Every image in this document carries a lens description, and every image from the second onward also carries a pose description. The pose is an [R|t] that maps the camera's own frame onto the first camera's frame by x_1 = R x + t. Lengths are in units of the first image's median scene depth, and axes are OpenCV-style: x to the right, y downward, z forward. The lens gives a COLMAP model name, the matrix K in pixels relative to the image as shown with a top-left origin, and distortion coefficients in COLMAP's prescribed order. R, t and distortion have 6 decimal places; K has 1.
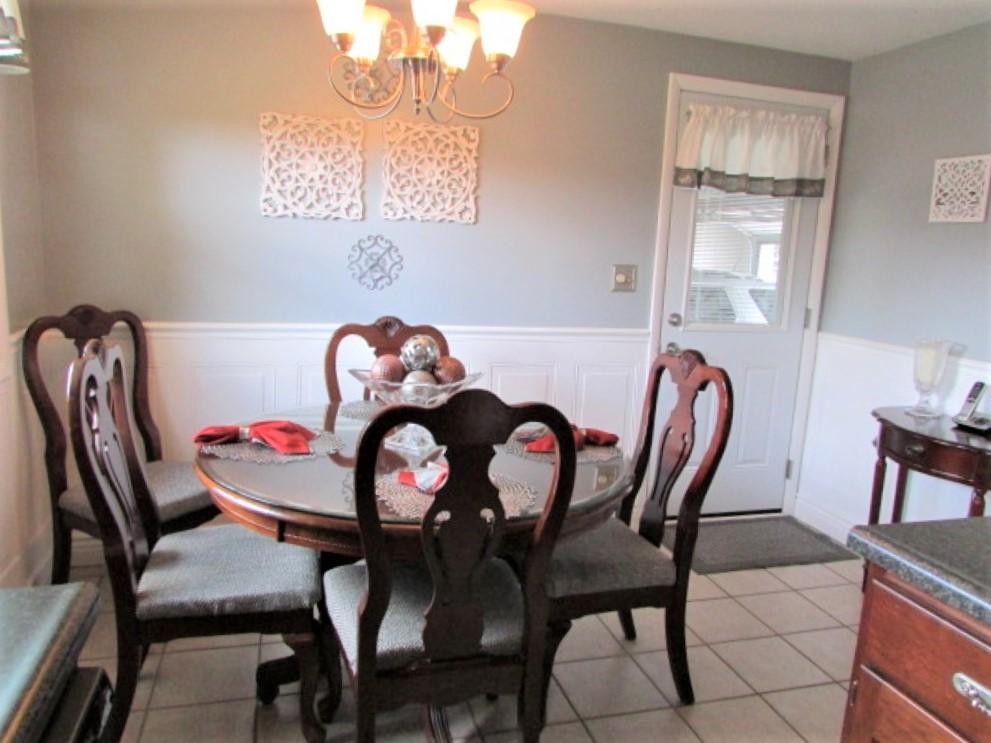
lens RADIAL K [[704.9, 0, 495.5], [0, 704.9, 371.5], [0, 0, 1]] dist [-0.044886, -0.000441]
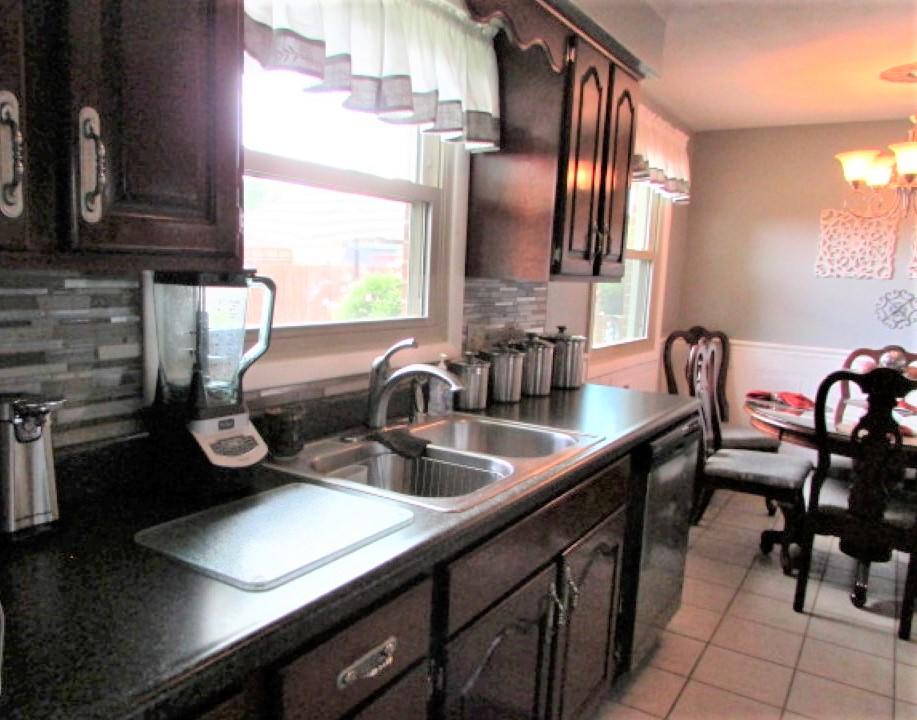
lens RADIAL K [[716.2, 0, 458.5], [0, 716.2, 360.0], [0, 0, 1]] dist [0.017139, 0.002693]
pose [[0.669622, 0.085713, -0.737739, 0.321119], [-0.151989, 0.988111, -0.023153, 0.113506], [0.726984, 0.127632, 0.674689, -0.604293]]
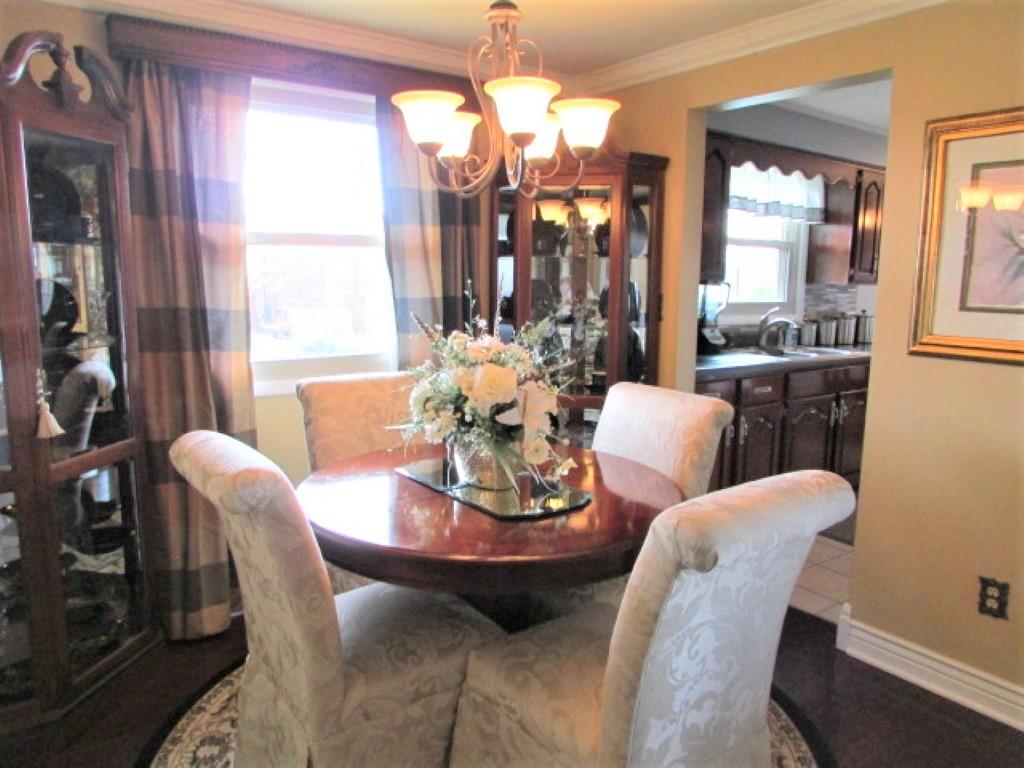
lens RADIAL K [[730.5, 0, 512.0], [0, 730.5, 384.0], [0, 0, 1]] dist [0.006617, 0.002207]
pose [[0.318950, 0.096138, -0.942883, 1.869973], [-0.174981, 0.983713, 0.041110, 0.433688], [0.931479, 0.151875, 0.330578, -1.801378]]
